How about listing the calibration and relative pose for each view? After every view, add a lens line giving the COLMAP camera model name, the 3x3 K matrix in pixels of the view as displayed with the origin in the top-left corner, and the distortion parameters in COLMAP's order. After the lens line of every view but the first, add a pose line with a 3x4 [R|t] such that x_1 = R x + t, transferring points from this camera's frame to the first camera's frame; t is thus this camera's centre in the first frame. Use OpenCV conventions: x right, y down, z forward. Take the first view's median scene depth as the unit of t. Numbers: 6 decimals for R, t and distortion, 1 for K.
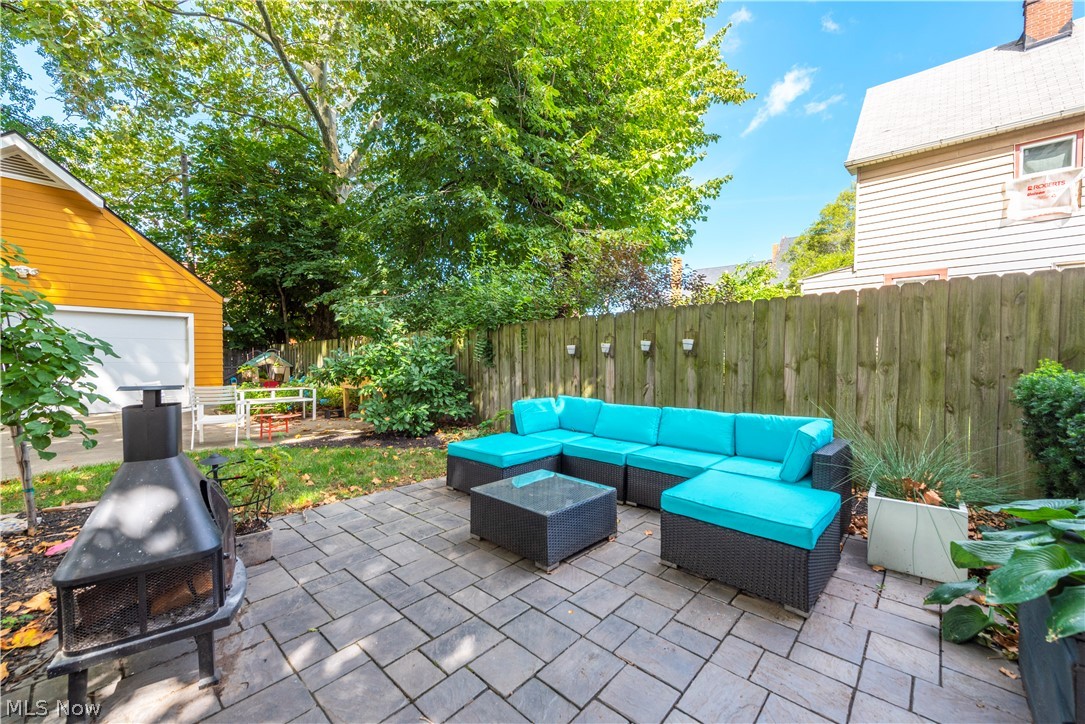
lens RADIAL K [[431.7, 0, 531.4], [0, 431.7, 356.5], [0, 0, 1]] dist [-0.003935, -0.001672]
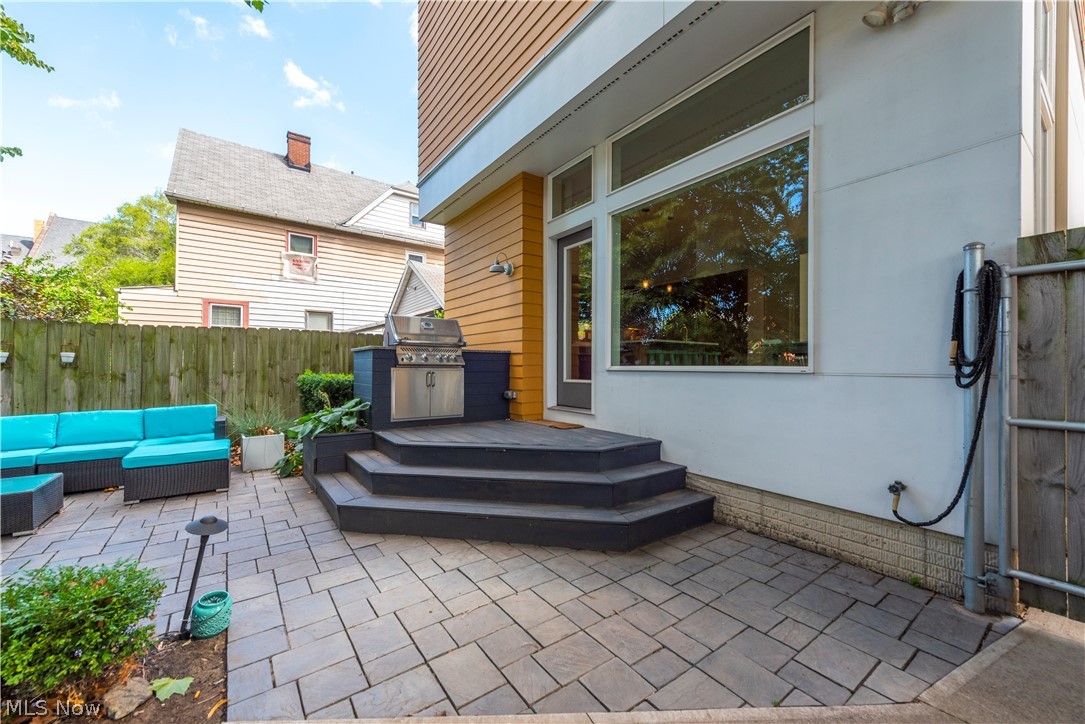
lens RADIAL K [[431.7, 0, 553.0], [0, 431.7, 364.5], [0, 0, 1]] dist [-0.003935, -0.001672]
pose [[0.156714, 0.001852, 0.987642, -0.505985], [-0.000600, 0.999998, -0.001780, -0.007939], [-0.987644, -0.000313, 0.156715, -0.386279]]
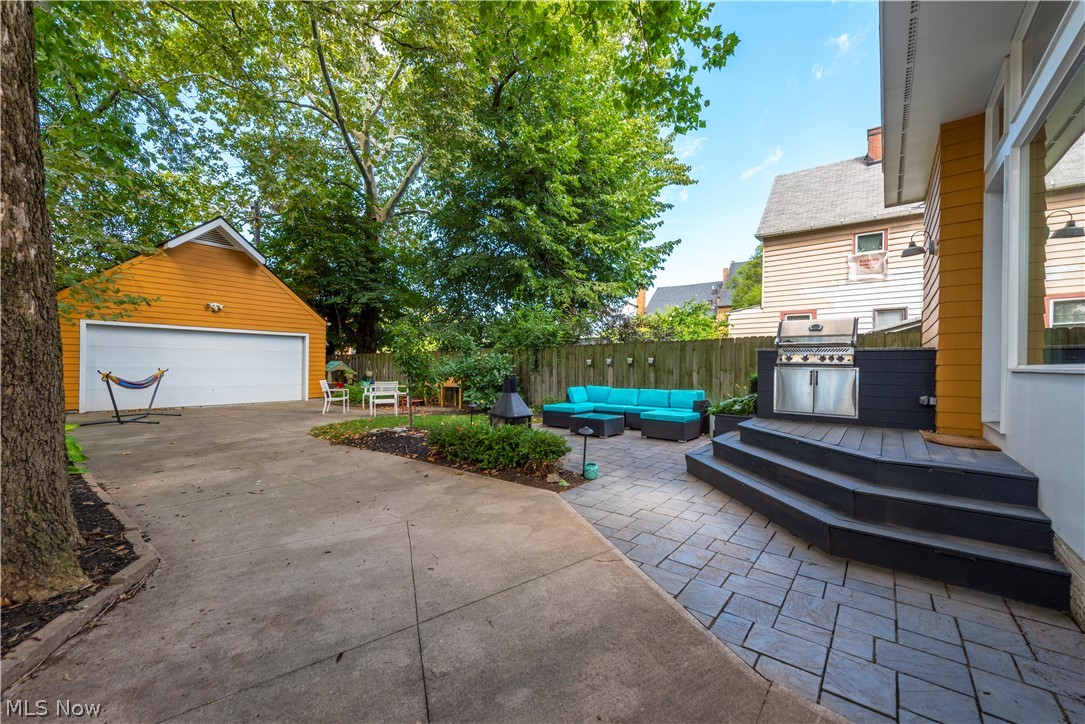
lens RADIAL K [[431.7, 0, 527.1], [0, 431.7, 354.4], [0, 0, 1]] dist [-0.003935, -0.001672]
pose [[0.997734, 0.006431, 0.066976, -0.350342], [-0.004942, 0.999738, -0.022367, -0.007808], [-0.067102, 0.021986, 0.997504, -0.977994]]
